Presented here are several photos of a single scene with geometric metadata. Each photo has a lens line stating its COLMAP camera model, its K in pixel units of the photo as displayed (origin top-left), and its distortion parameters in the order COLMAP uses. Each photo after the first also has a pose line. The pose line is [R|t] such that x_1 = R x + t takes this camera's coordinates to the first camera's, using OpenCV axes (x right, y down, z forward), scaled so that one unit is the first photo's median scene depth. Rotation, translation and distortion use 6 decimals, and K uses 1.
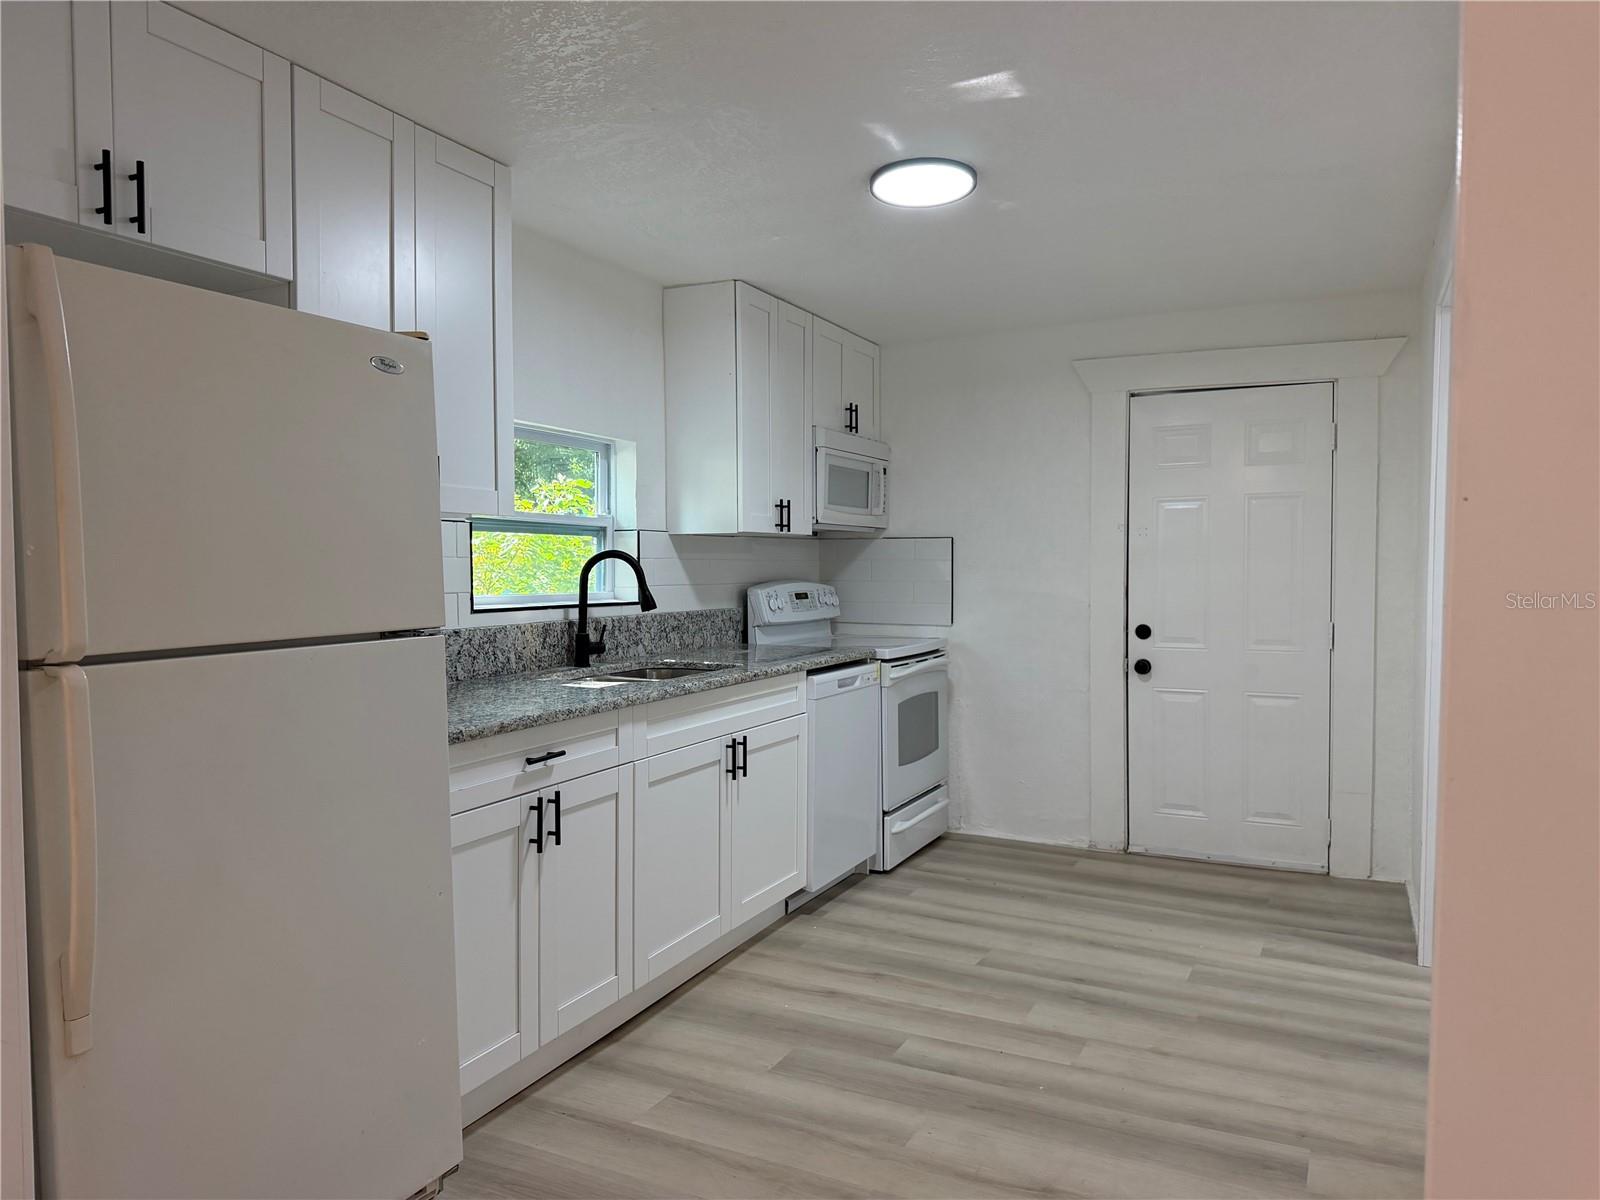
lens RADIAL K [[1126.3, 0, 800.0], [0, 1126.3, 600.0], [0, 0, 1]] dist [0.006760, 0.001892]
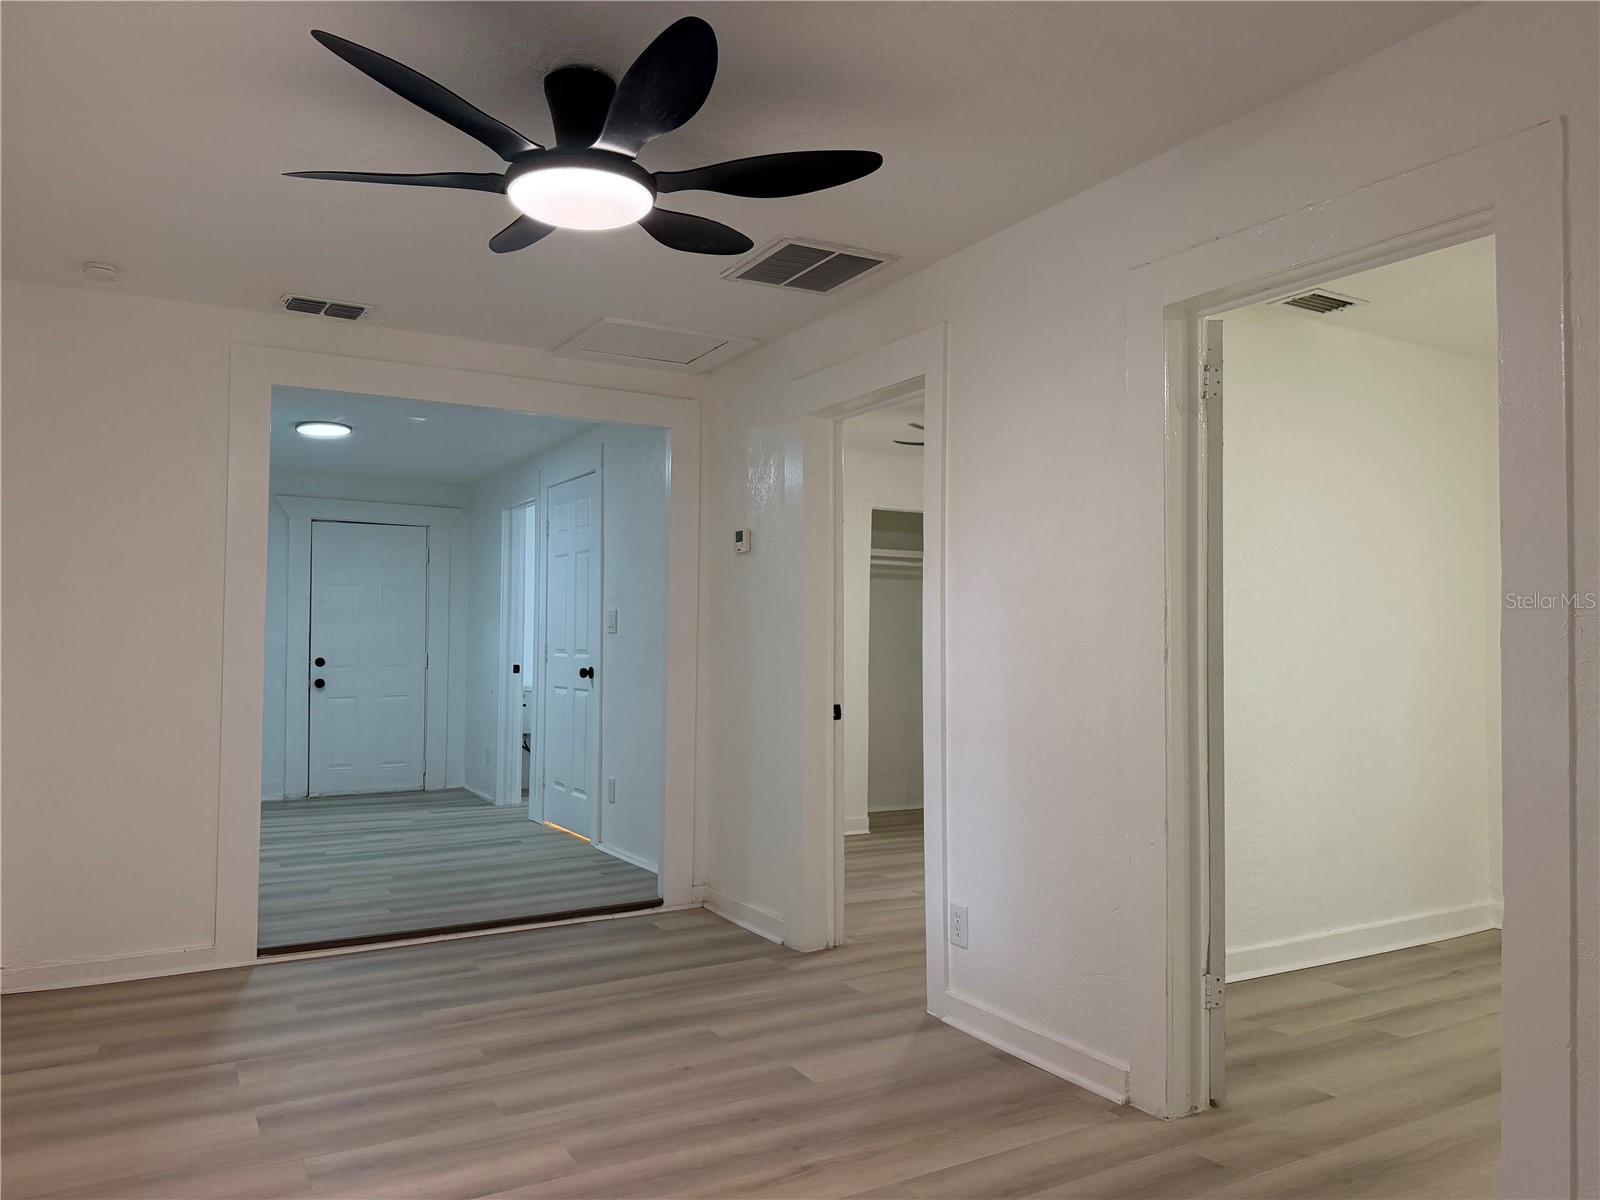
lens RADIAL K [[1126.3, 0, 800.0], [0, 1126.3, 600.0], [0, 0, 1]] dist [0.006760, 0.001892]
pose [[0.567347, 0.028191, 0.822996, -0.668837], [0.024714, 0.998381, -0.051235, 0.039329], [-0.823108, 0.049407, 0.565731, -0.534208]]
